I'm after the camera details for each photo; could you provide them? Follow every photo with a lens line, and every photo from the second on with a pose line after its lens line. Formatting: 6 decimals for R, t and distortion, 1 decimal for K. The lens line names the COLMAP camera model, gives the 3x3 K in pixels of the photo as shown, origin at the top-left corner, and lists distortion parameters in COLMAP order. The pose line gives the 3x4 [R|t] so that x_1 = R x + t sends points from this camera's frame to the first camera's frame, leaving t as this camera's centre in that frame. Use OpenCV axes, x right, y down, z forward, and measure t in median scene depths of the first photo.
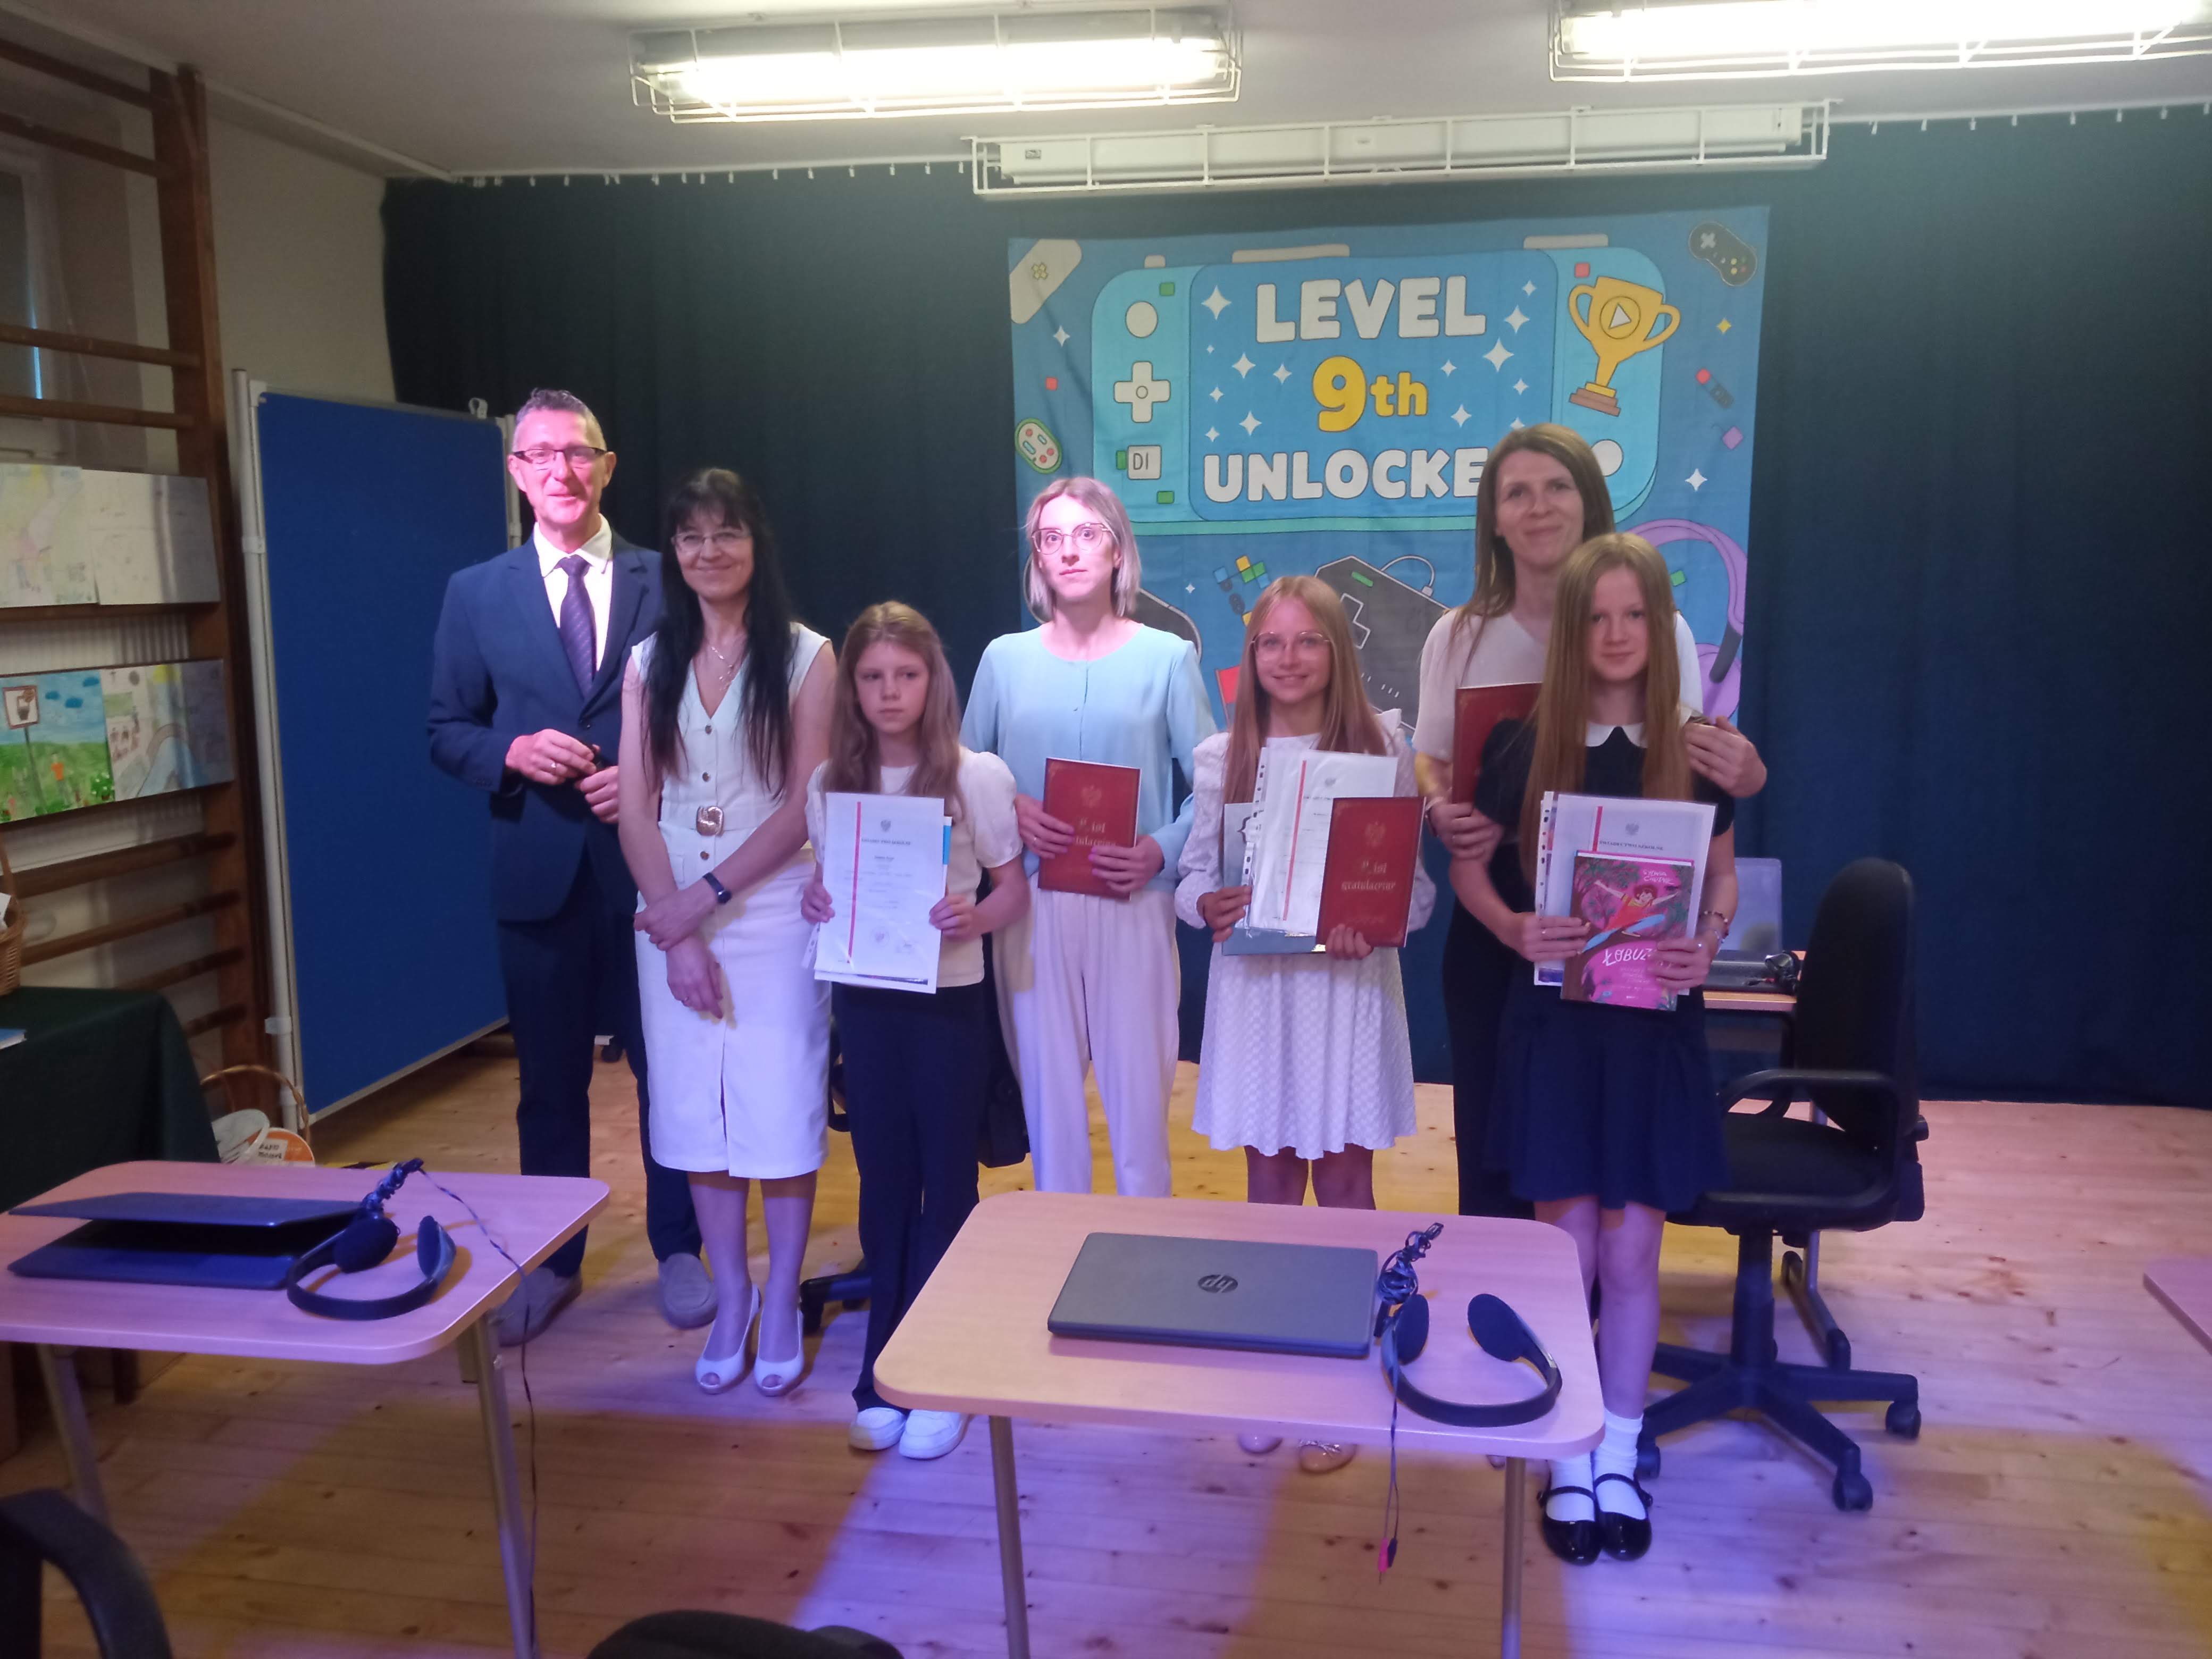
lens RADIAL K [[1791.4, 0, 1102.5], [0, 1791.4, 850.9], [0, 0, 1]] dist [0.113531, -0.182119]
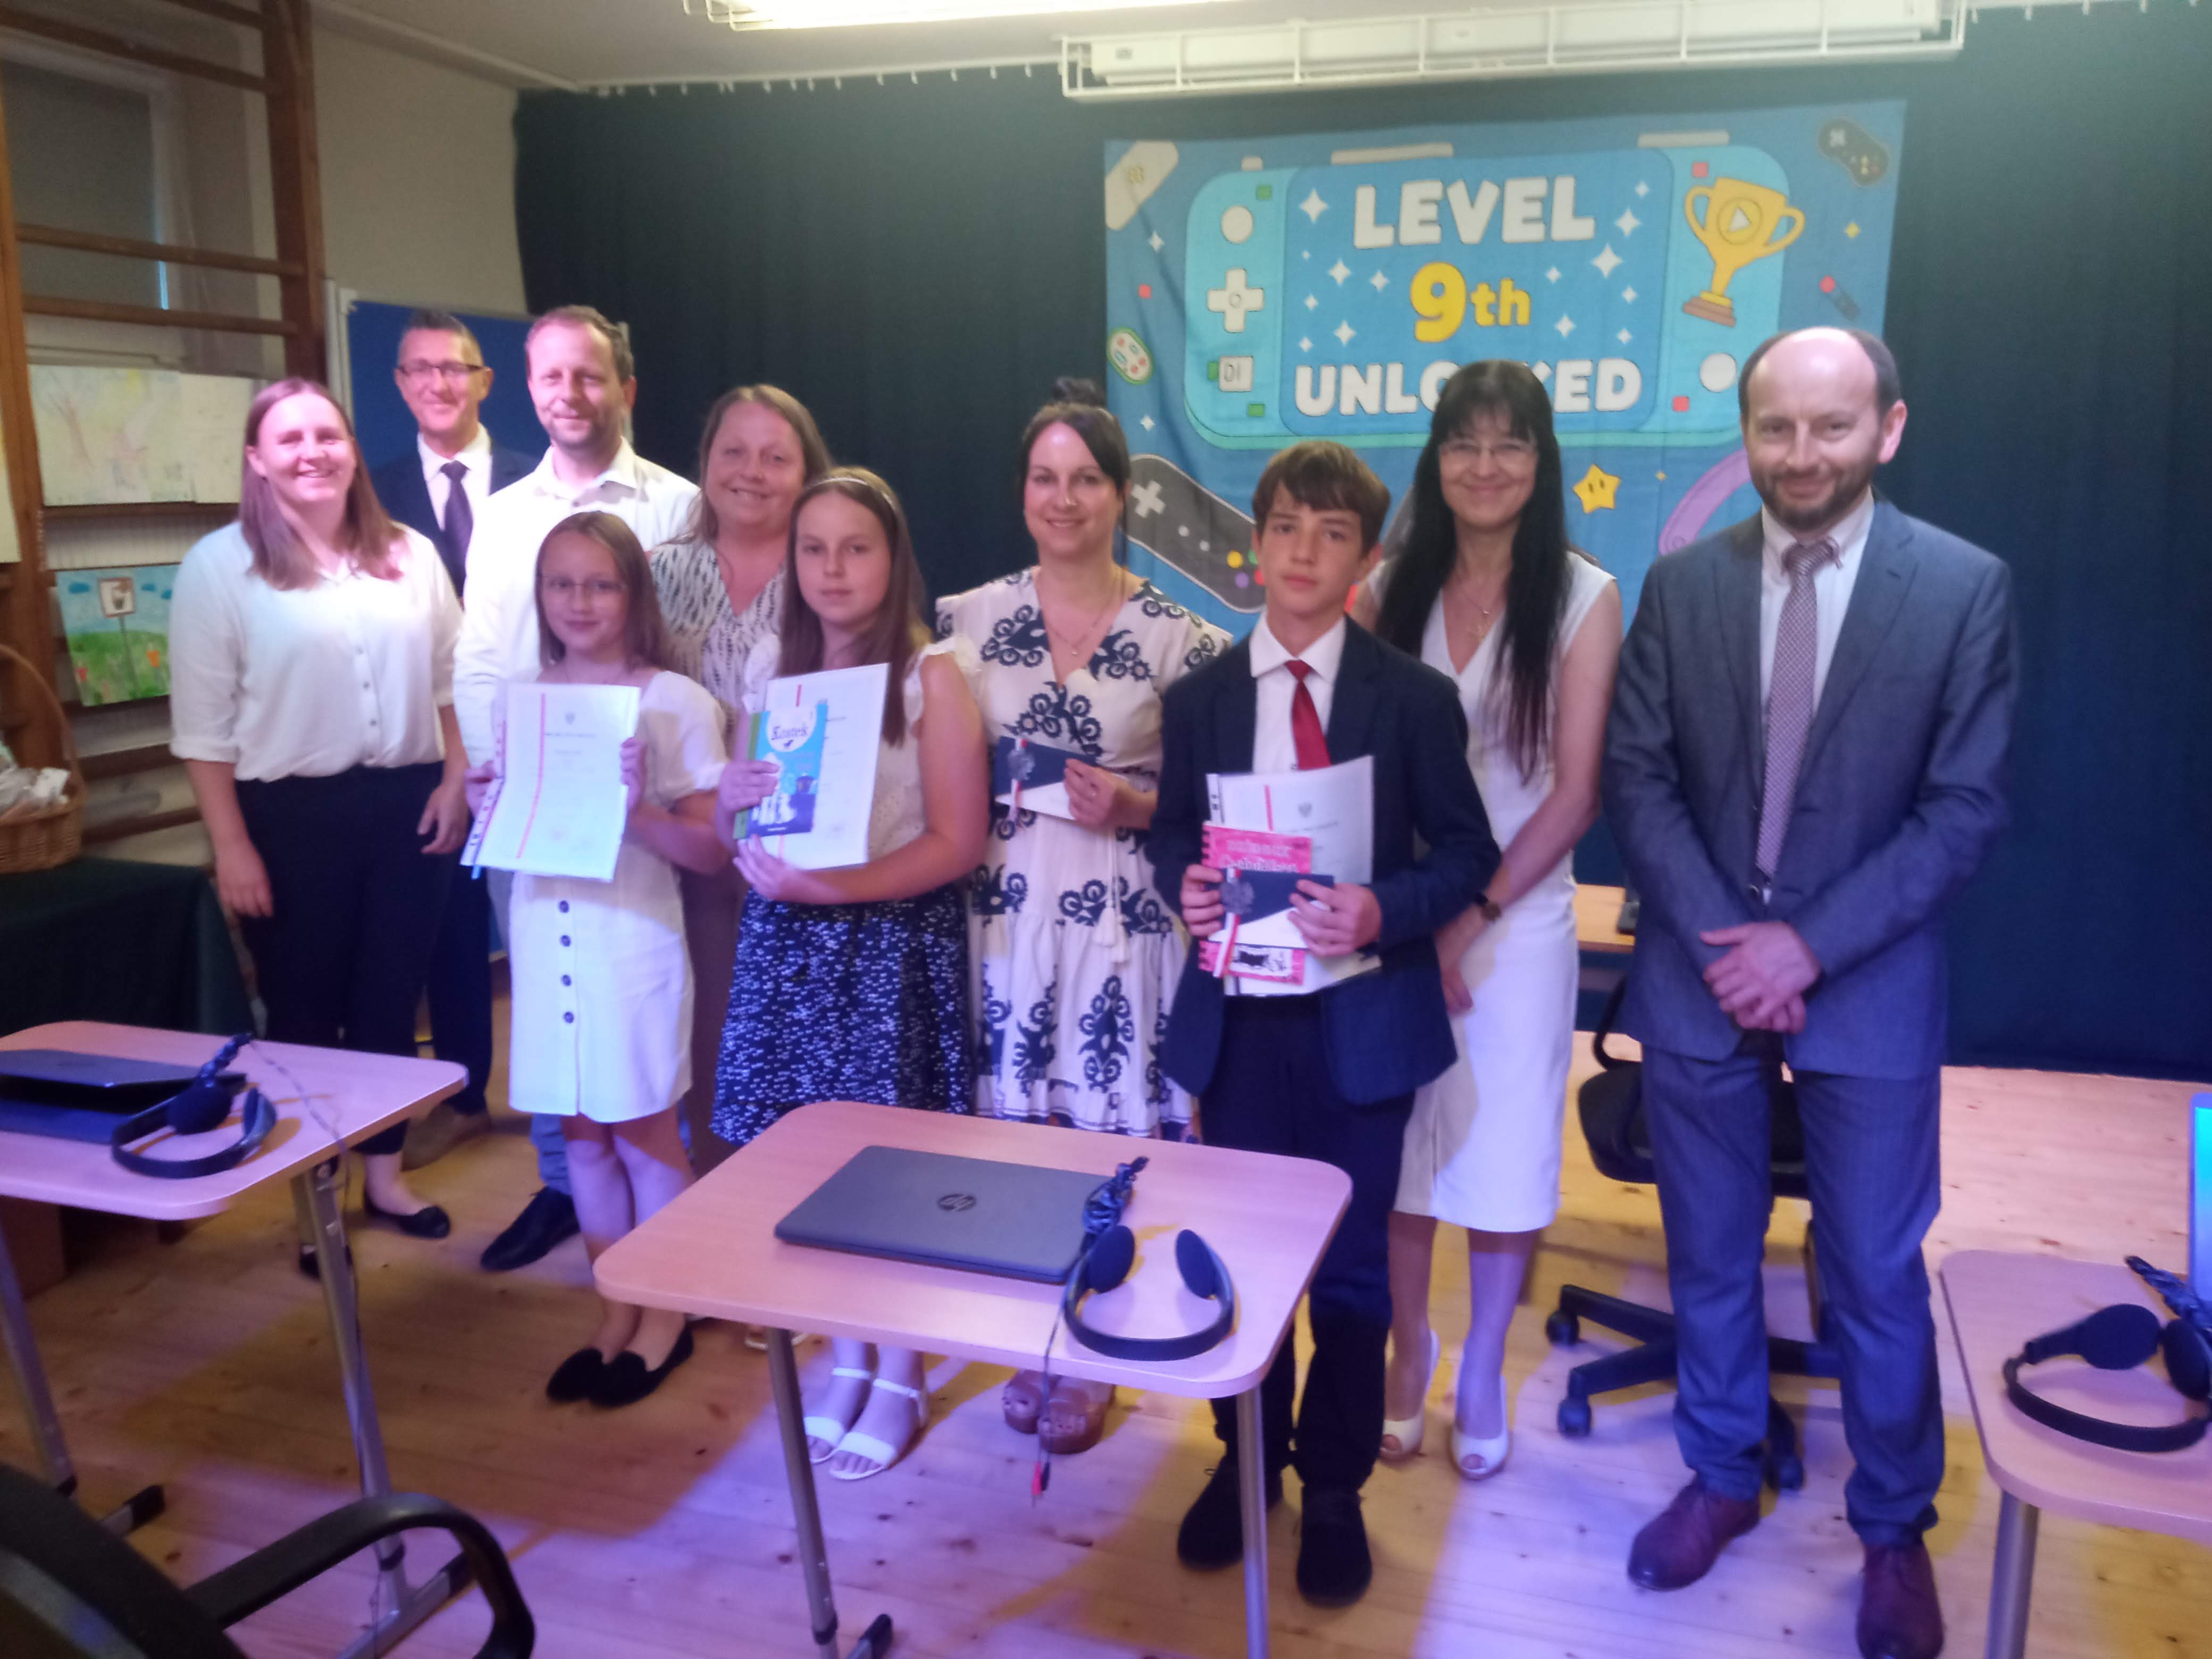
lens RADIAL K [[1803.9, 0, 1109.8], [0, 1803.9, 846.8], [0, 0, 1]] dist [0.115561, -0.214703]
pose [[0.989012, 0.044026, -0.141130, 0.113516], [-0.037746, 0.998188, 0.046870, -0.003788], [0.142938, -0.041028, 0.988881, 0.007733]]
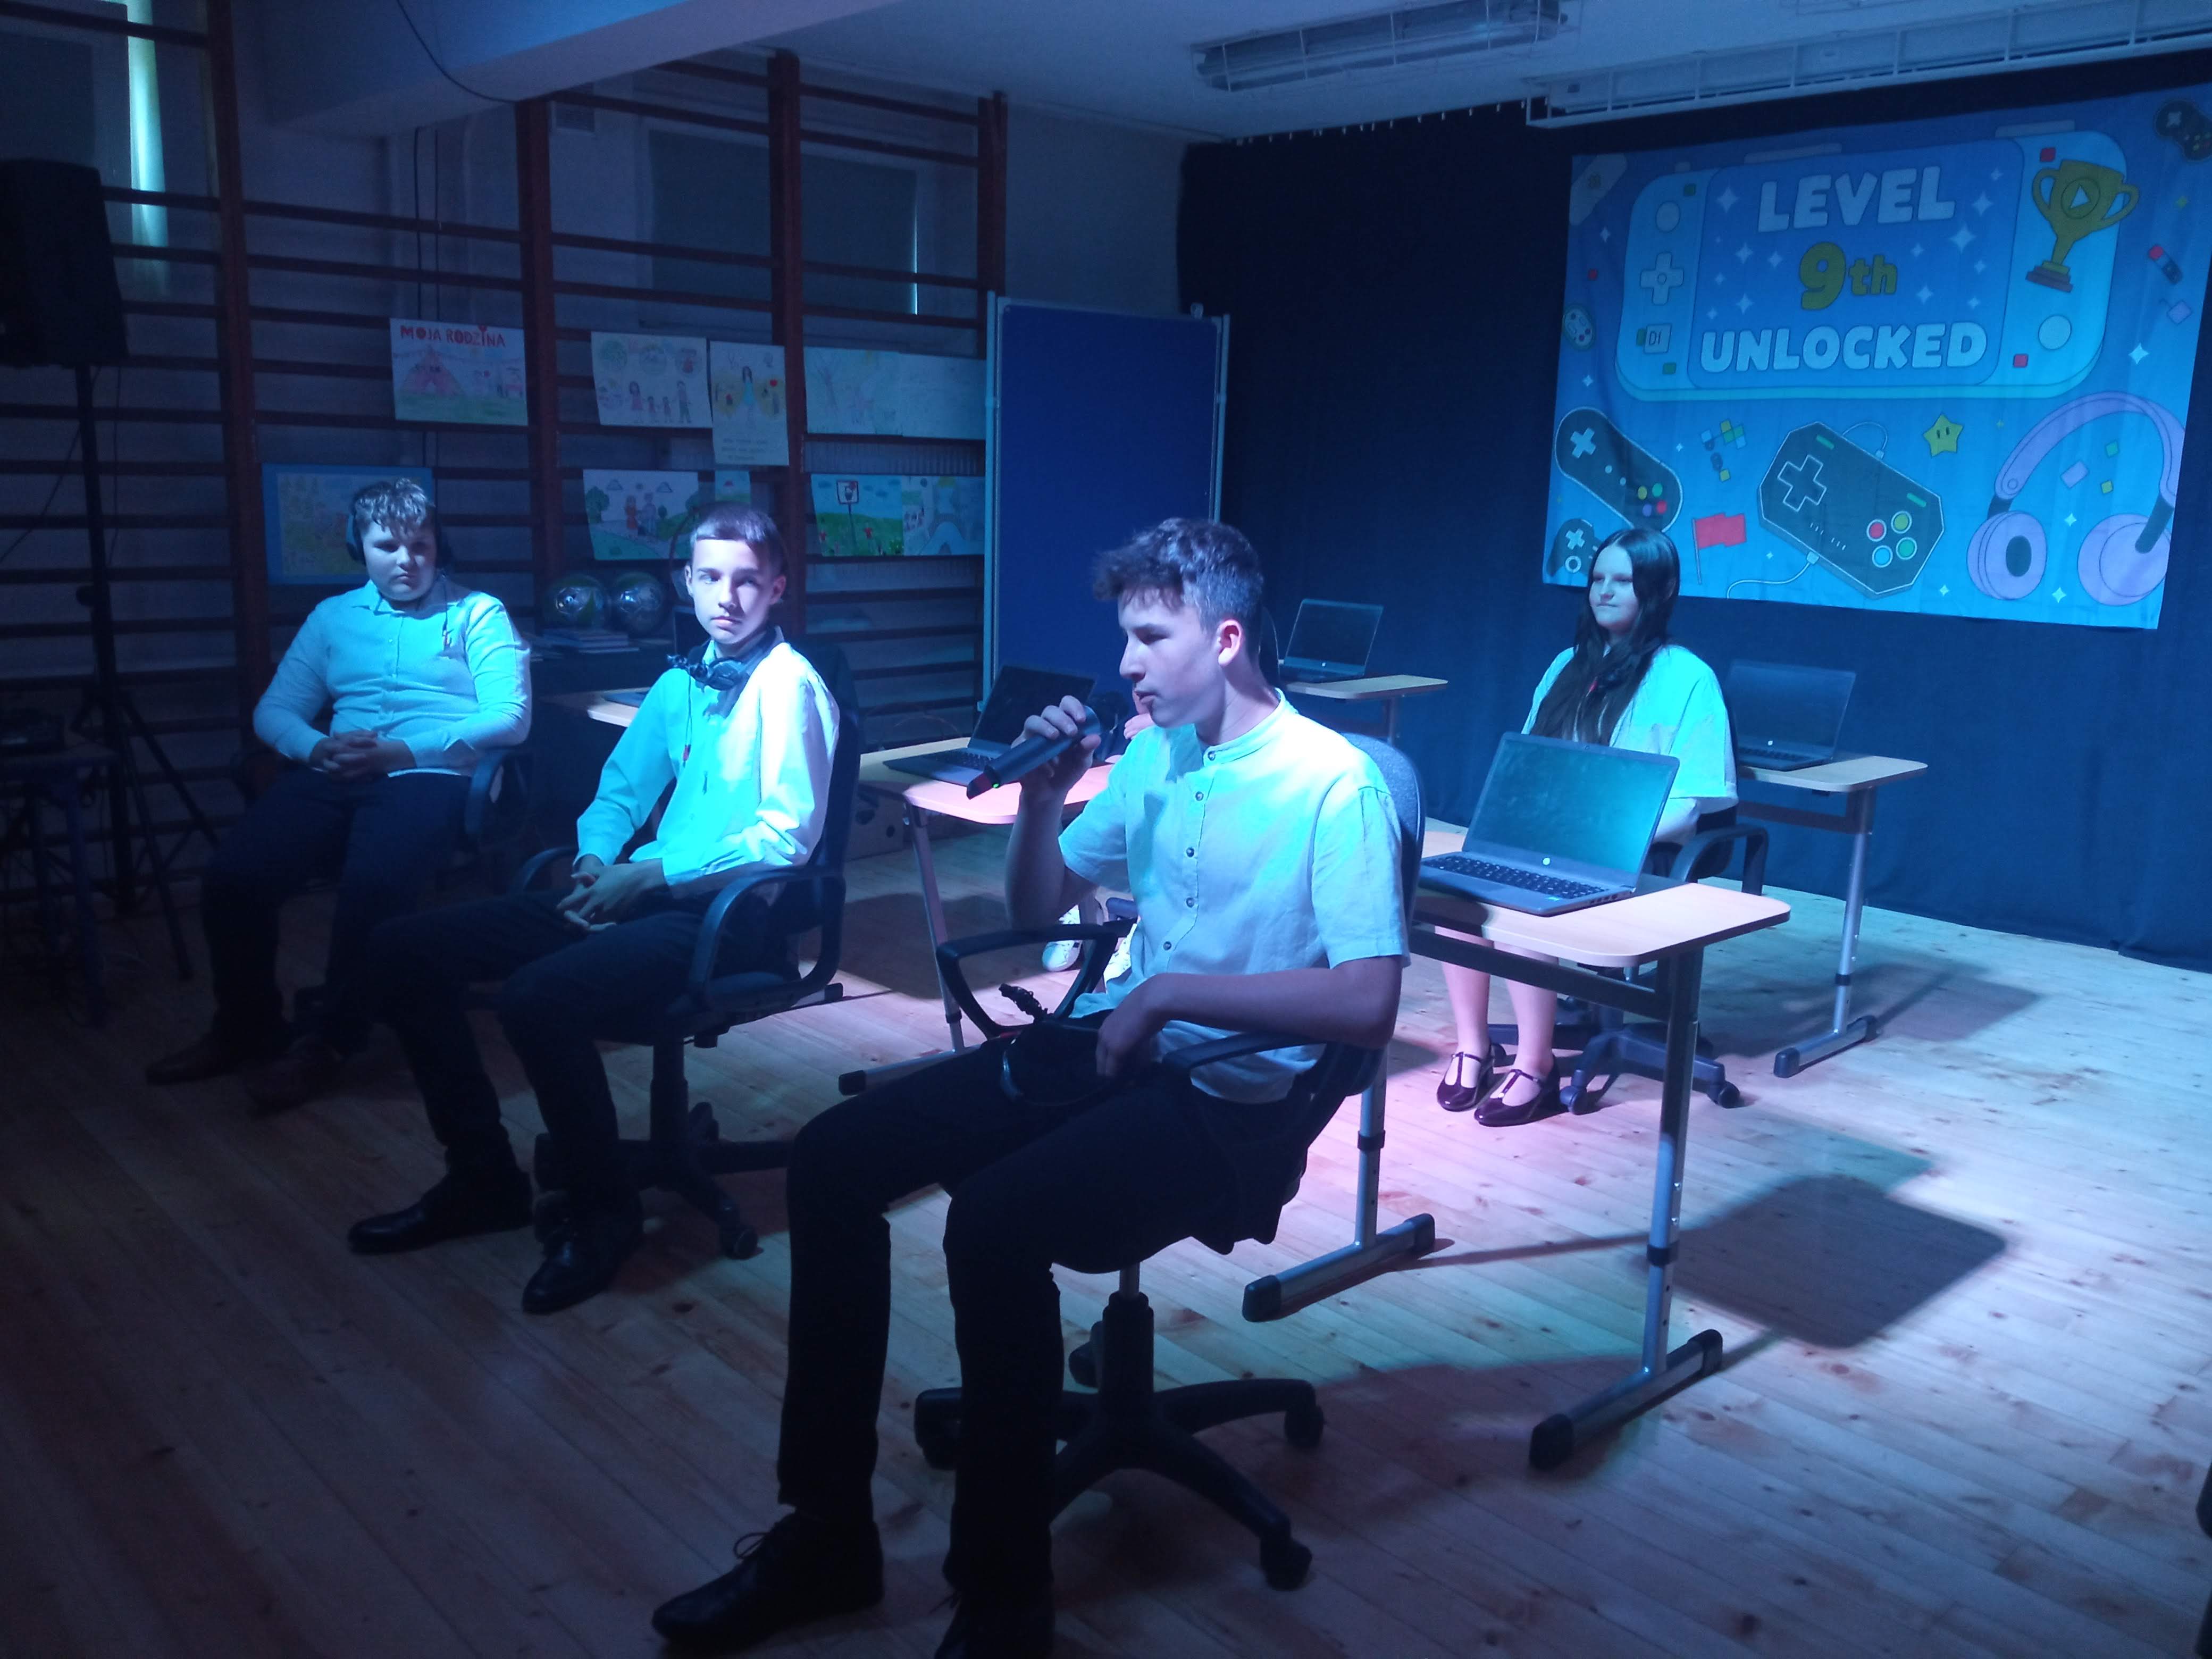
lens RADIAL K [[1814.5, 0, 1106.0], [0, 1814.5, 829.5], [0, 0, 1]] dist [0.122349, -0.221012]
pose [[0.791297, 0.149600, -0.592848, 0.536281], [-0.124594, 0.988714, 0.083194, 0.049852], [0.598603, 0.008034, 0.801005, -0.192953]]
